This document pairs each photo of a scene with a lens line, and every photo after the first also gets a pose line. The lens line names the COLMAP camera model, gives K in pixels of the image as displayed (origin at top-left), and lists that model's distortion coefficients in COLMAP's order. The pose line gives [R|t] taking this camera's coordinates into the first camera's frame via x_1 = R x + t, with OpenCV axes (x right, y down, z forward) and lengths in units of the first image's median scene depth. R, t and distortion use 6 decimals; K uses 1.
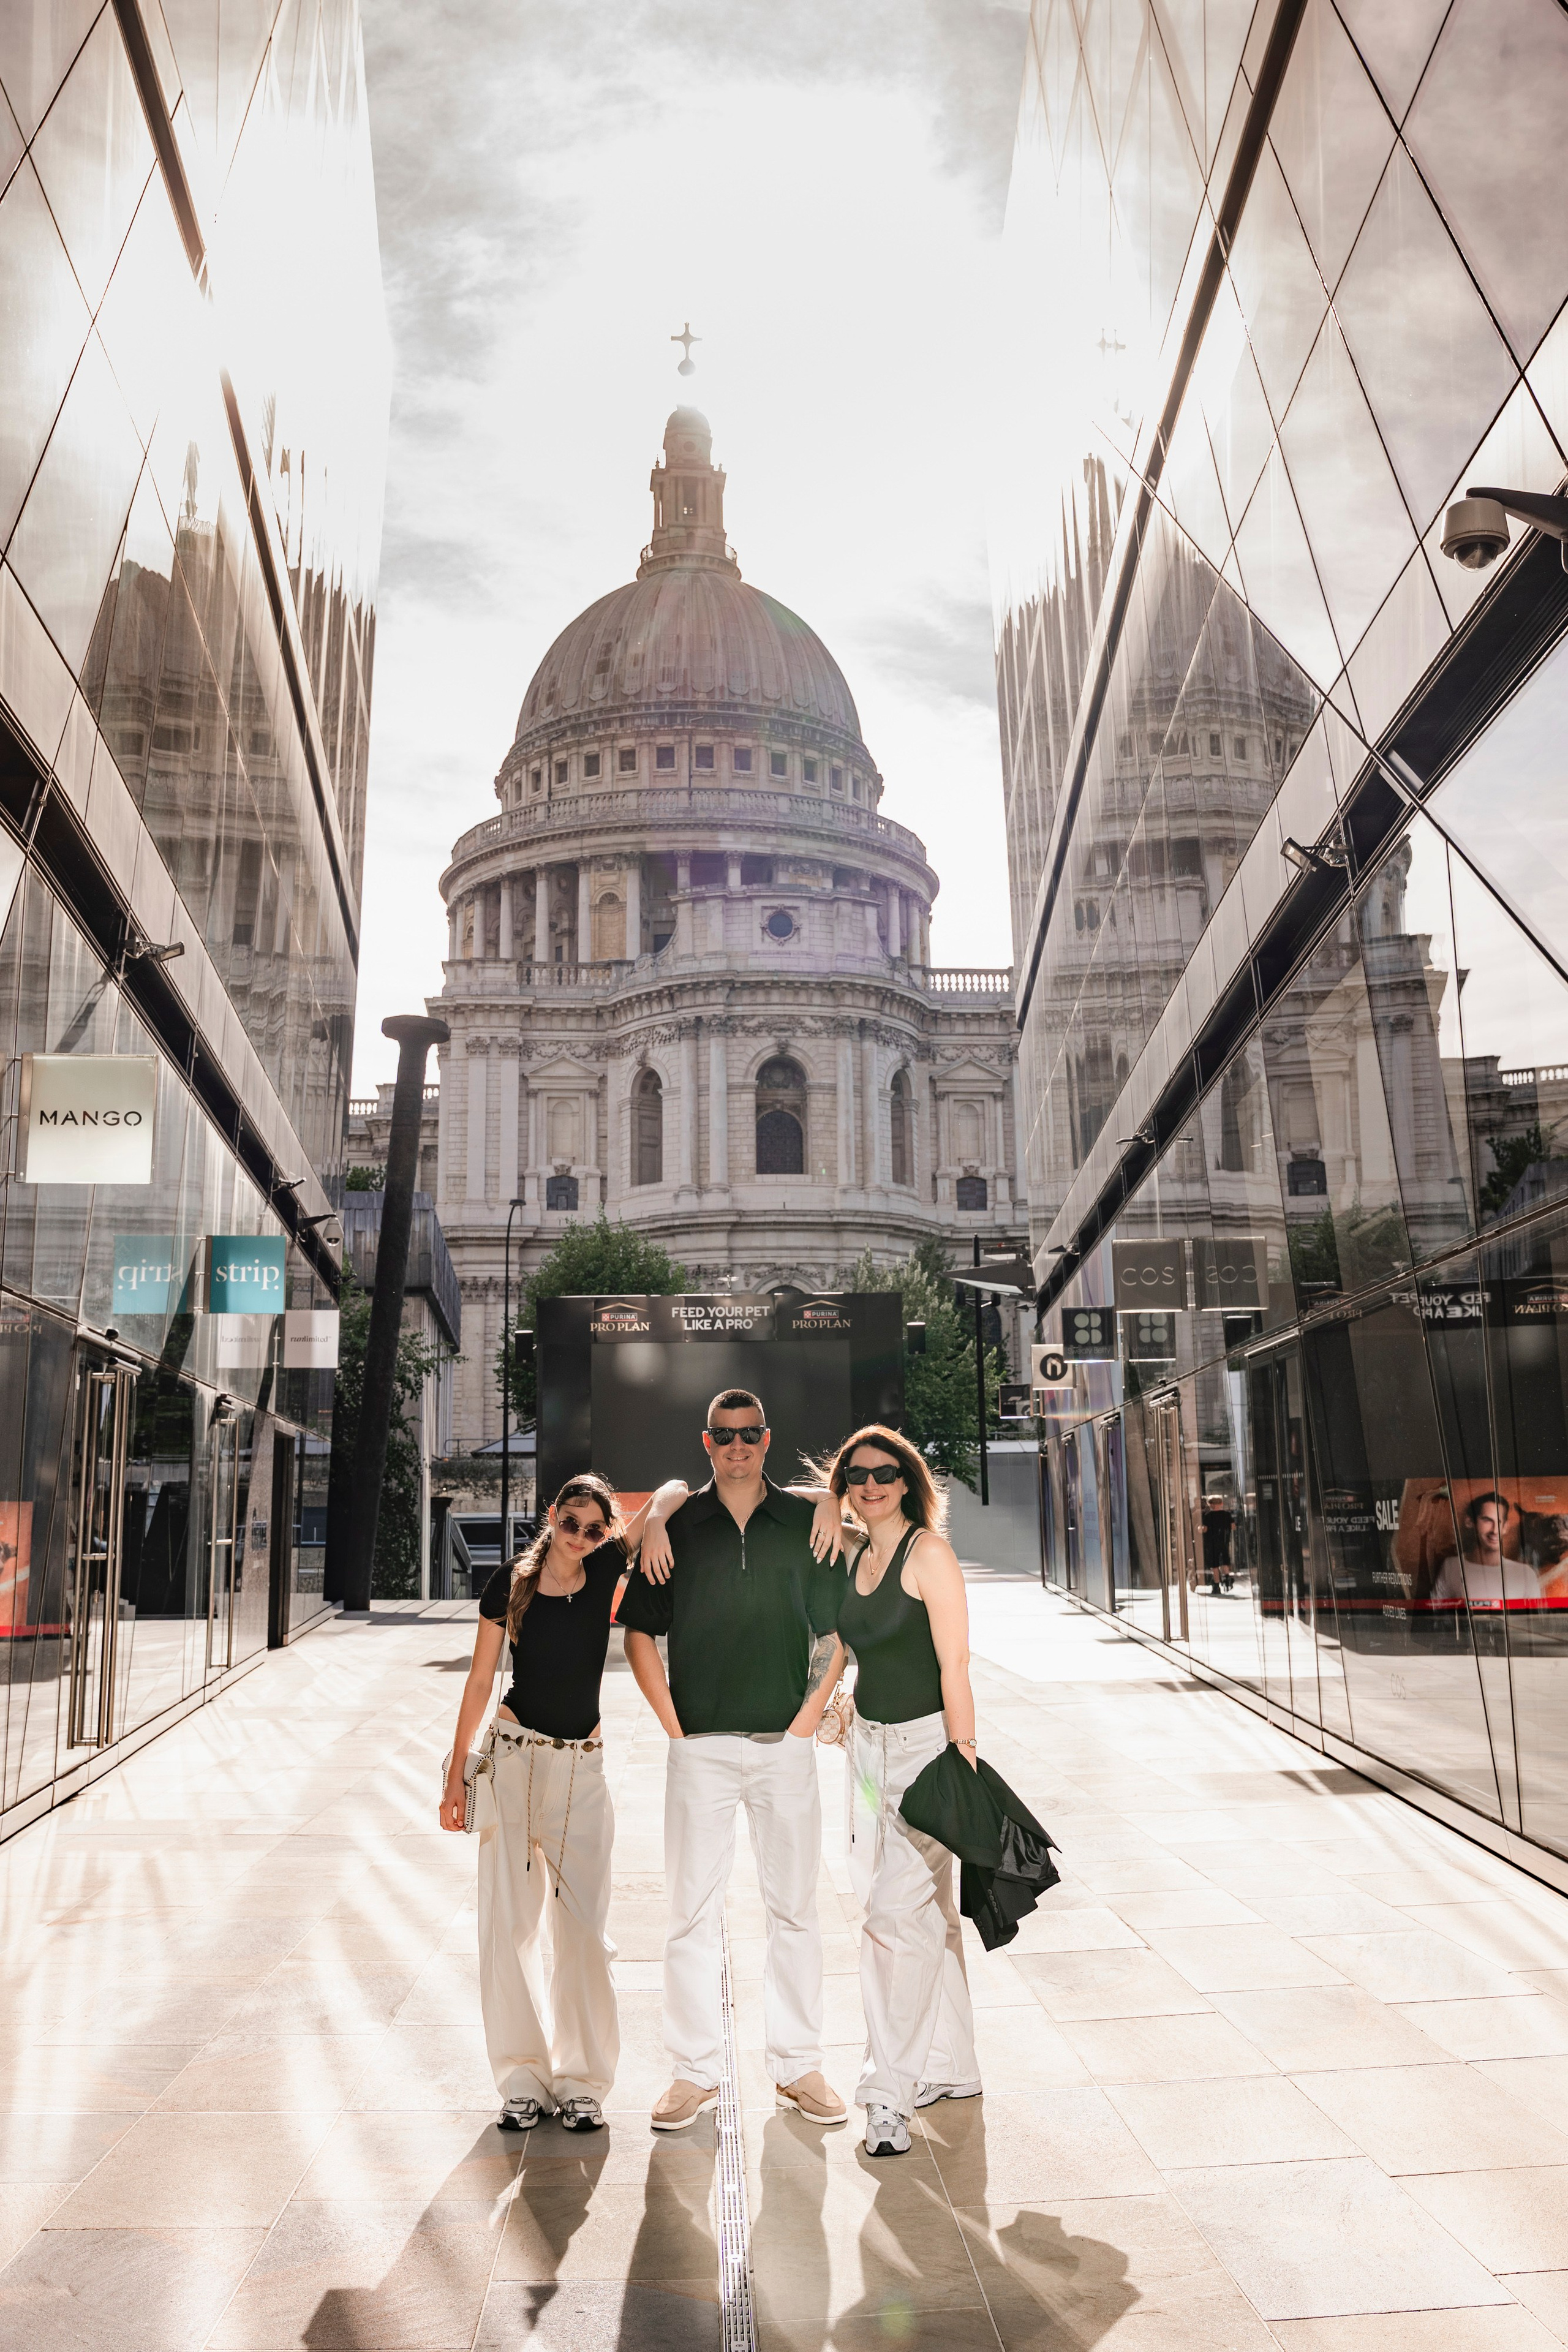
lens RADIAL K [[2261.1, 0, 799.9], [0, 2261.1, 1060.8], [0, 0, 1]] dist [-0.003216, -0.000026]
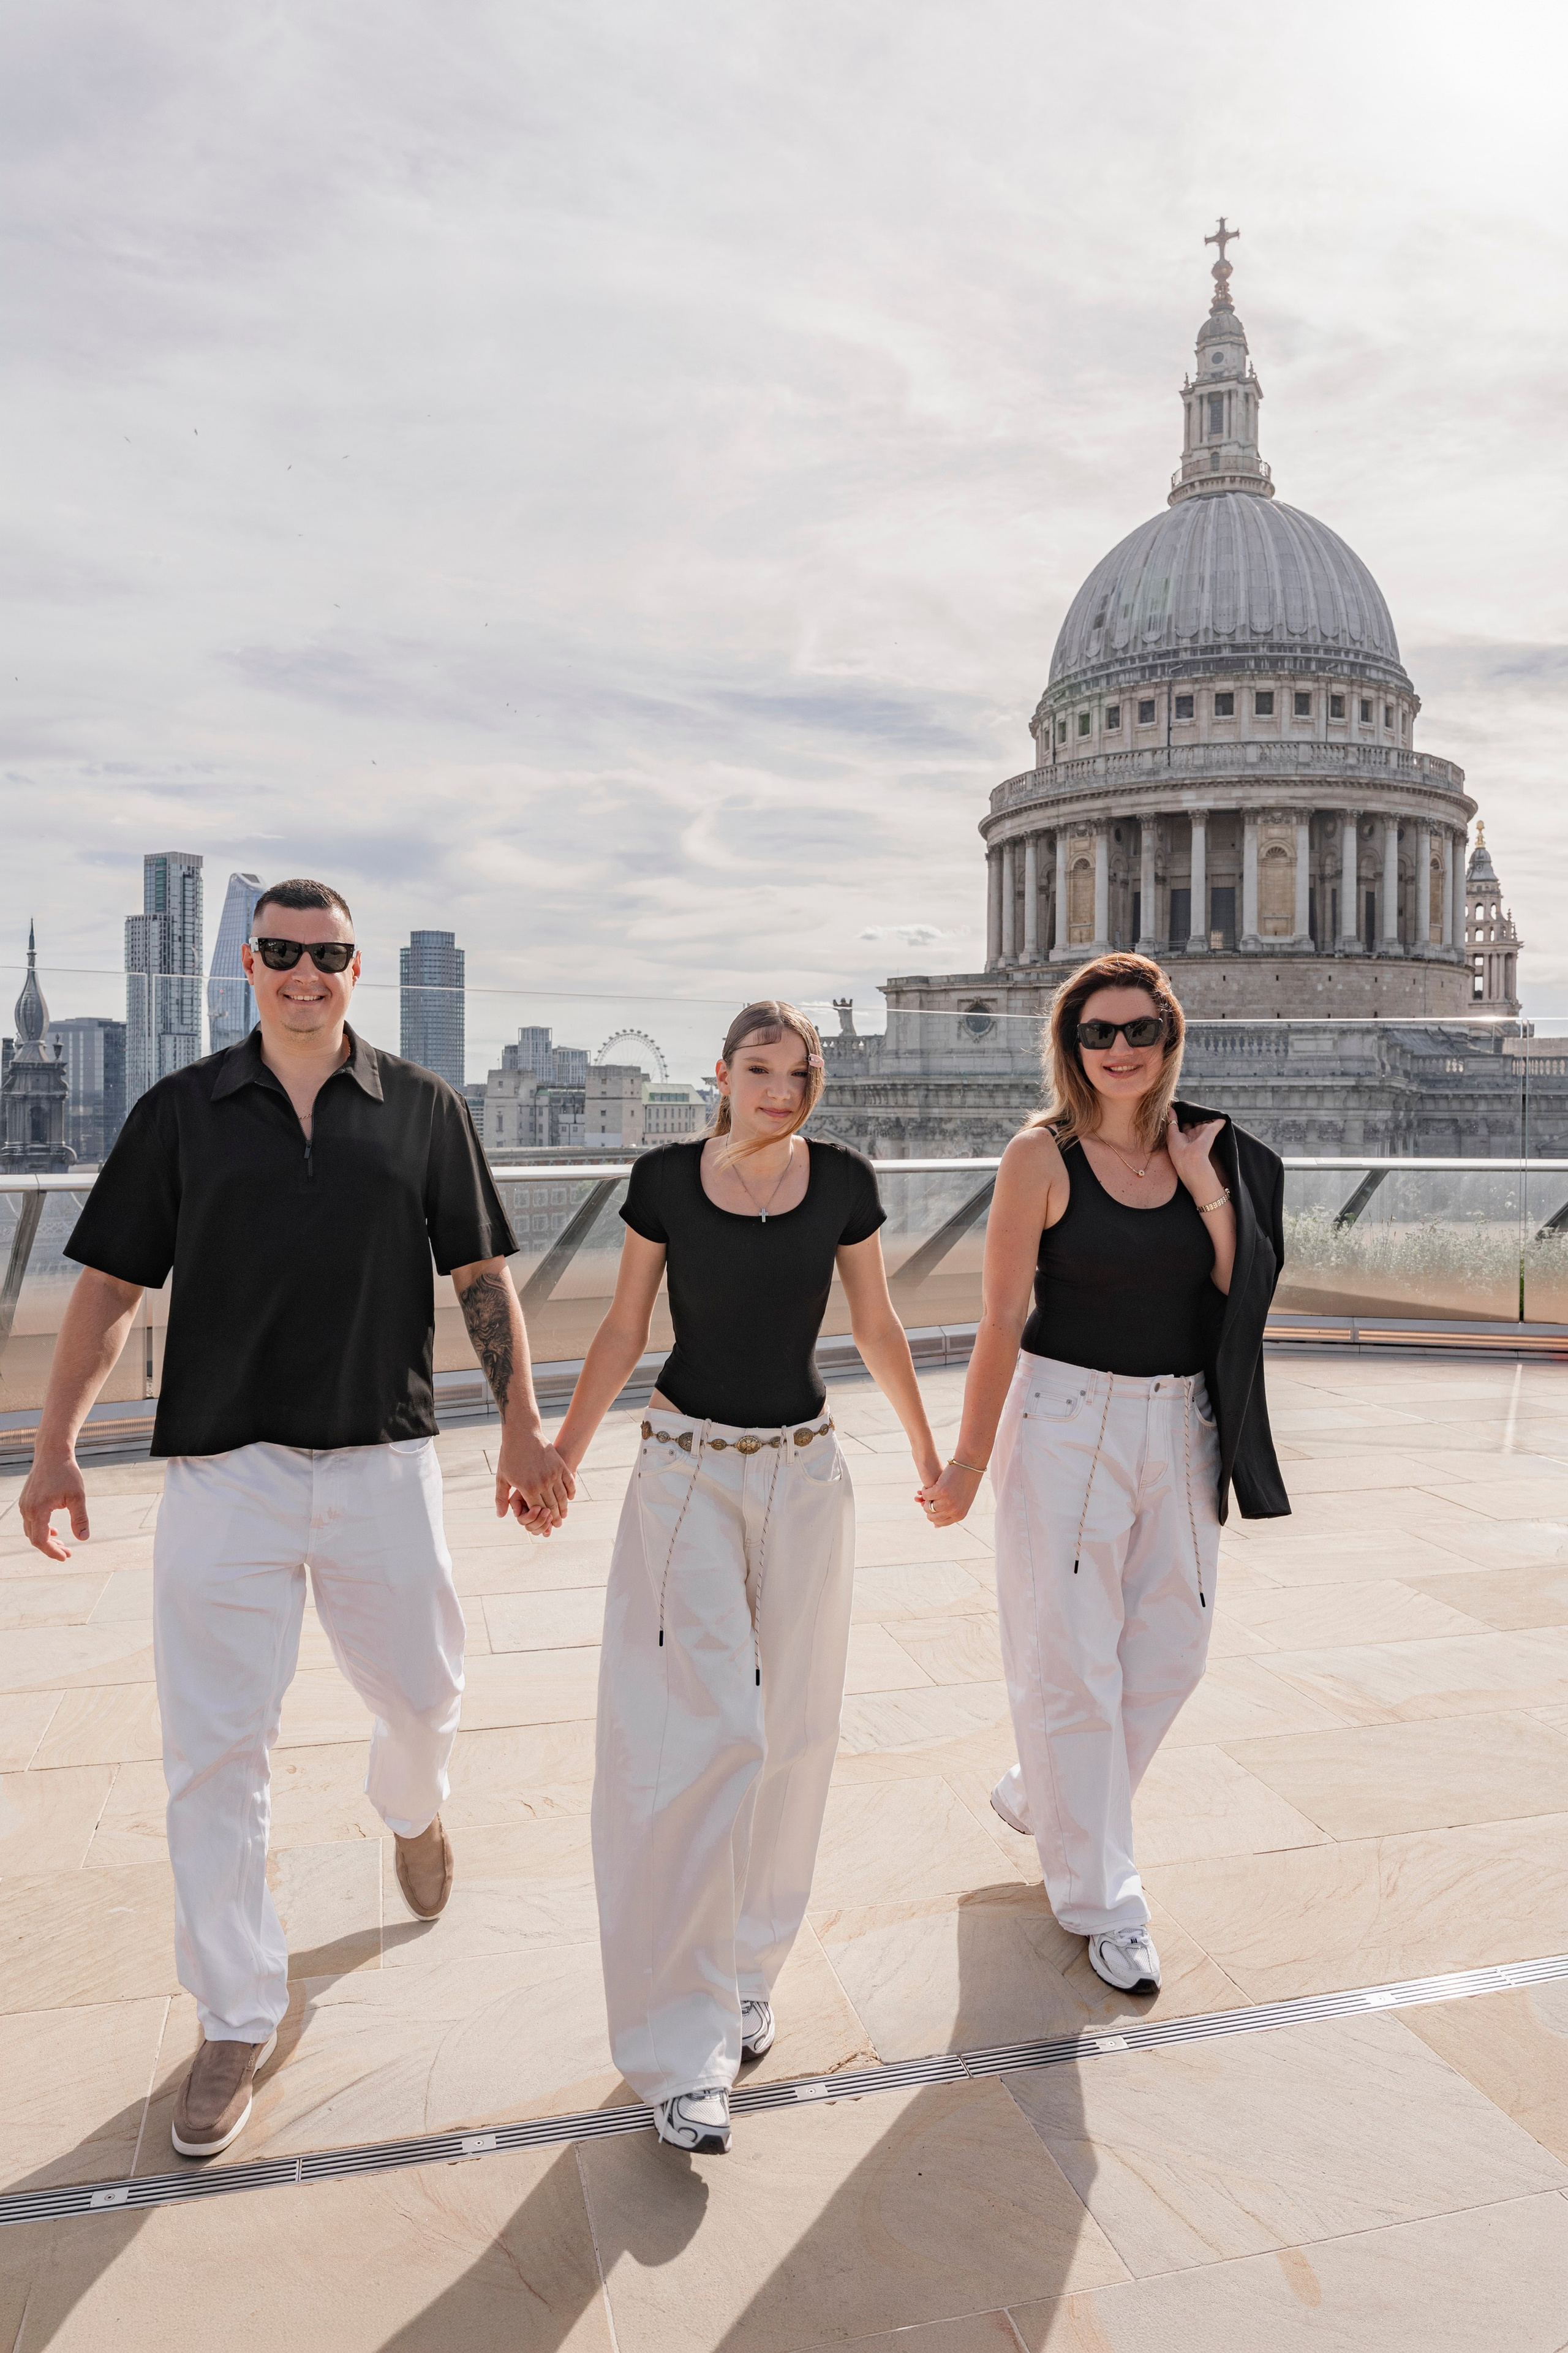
lens RADIAL K [[1611.3, 0, 782.4], [0, 1611.3, 1131.4], [0, 0, 1]] dist [-0.033764, -0.001461]
pose [[0.843274, 0.028065, -0.536750, 0.255470], [0.091550, 0.976543, 0.194893, -0.137844], [0.529629, -0.213487, 0.820924, 0.365532]]
